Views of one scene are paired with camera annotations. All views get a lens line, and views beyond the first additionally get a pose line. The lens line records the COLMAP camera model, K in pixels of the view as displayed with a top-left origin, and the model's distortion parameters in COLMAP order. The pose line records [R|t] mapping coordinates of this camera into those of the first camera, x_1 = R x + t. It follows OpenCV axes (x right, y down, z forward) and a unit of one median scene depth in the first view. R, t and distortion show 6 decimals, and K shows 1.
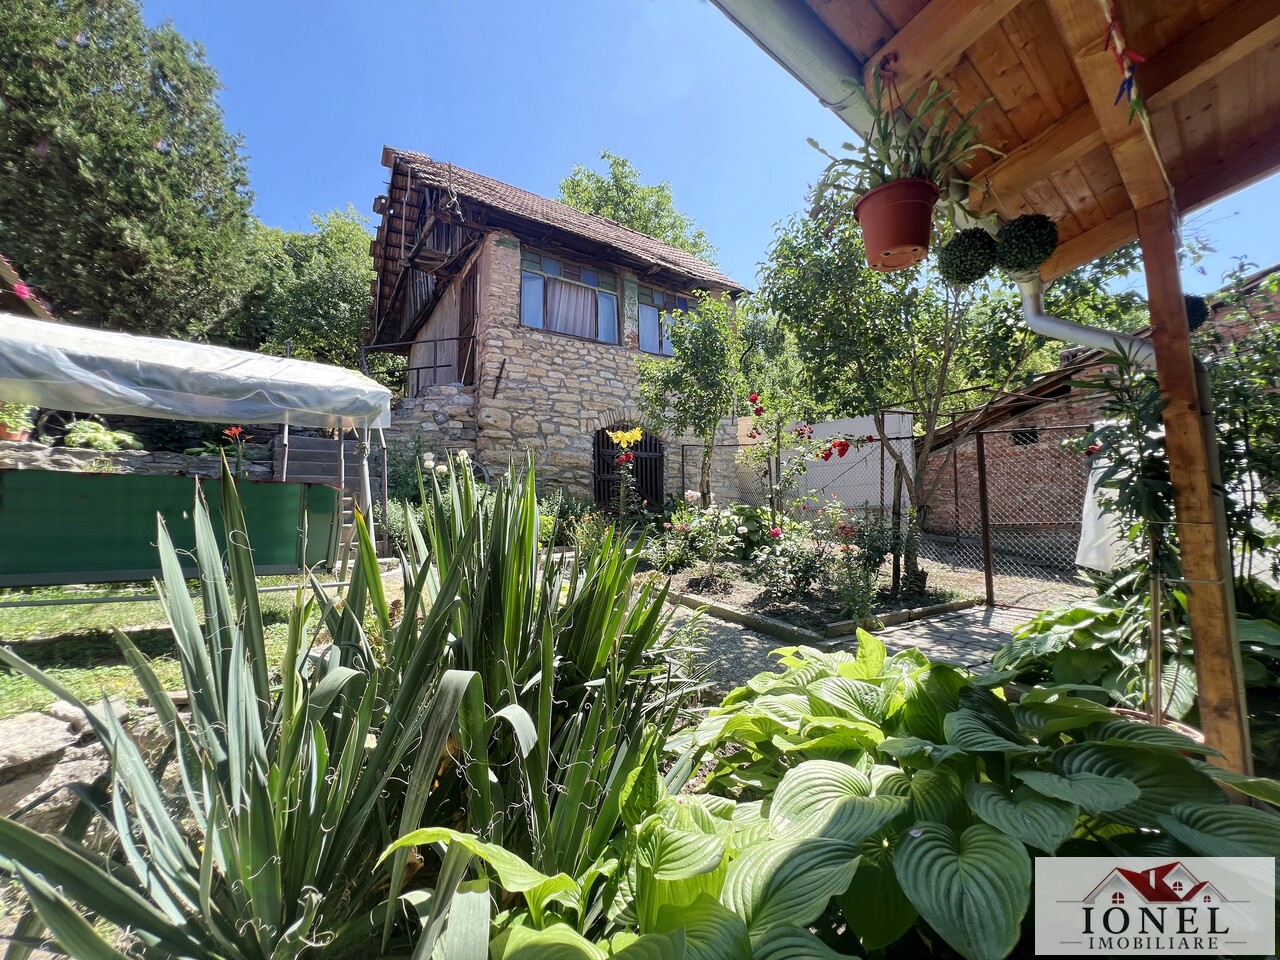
lens RADIAL K [[519.7, 0, 640.1], [0, 519.7, 480.5], [0, 0, 1]] dist [-0.000917, -0.000120]
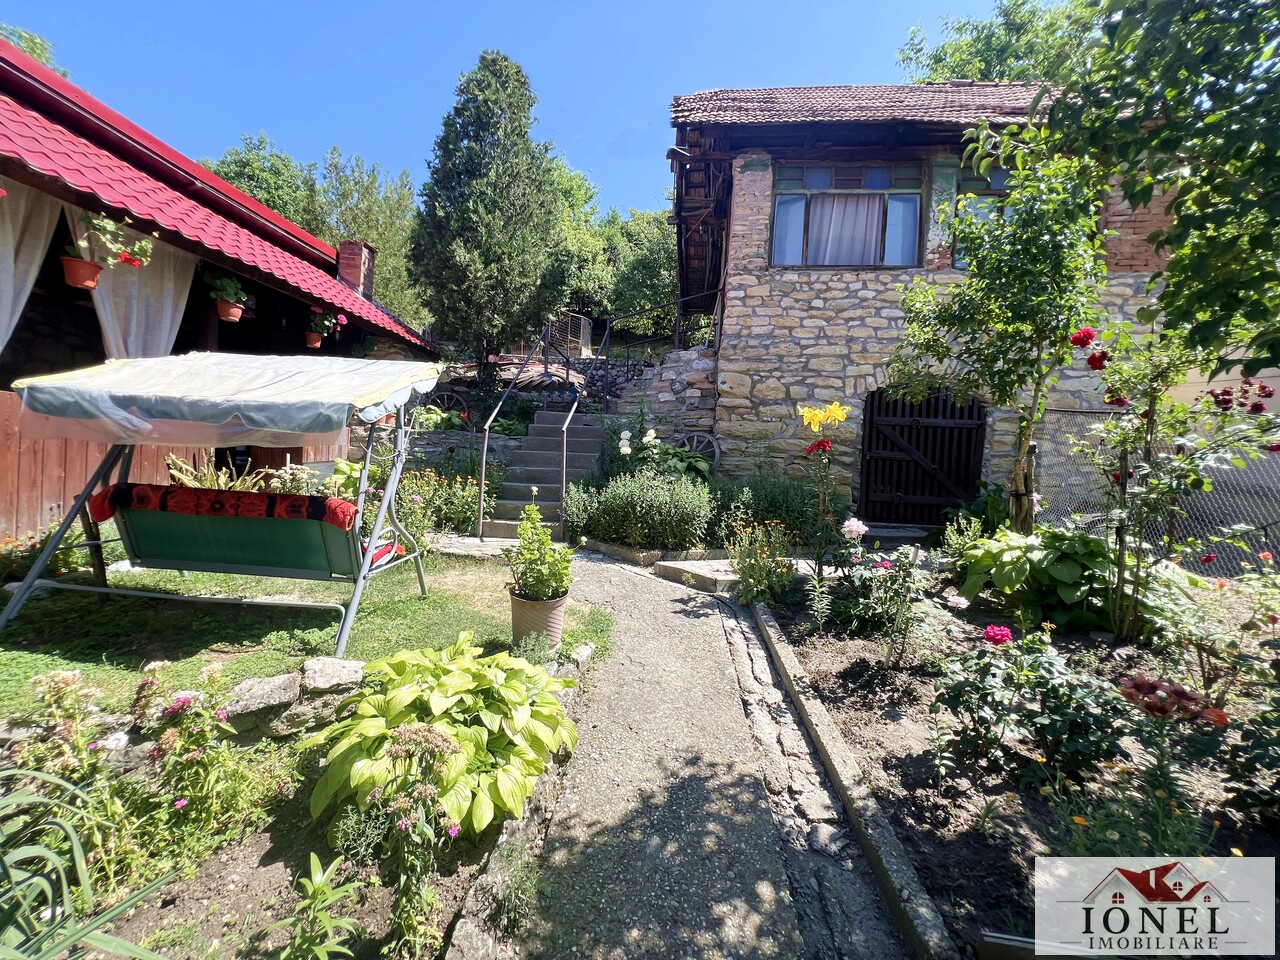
lens RADIAL K [[516.5, 0, 637.7], [0, 516.5, 478.3], [0, 0, 1]] dist [-0.000468, 0.000021]
pose [[0.762379, 0.072783, -0.643025, 0.155410], [-0.008898, 0.994740, 0.102043, -0.047421], [0.647070, -0.072074, 0.759016, 0.222254]]
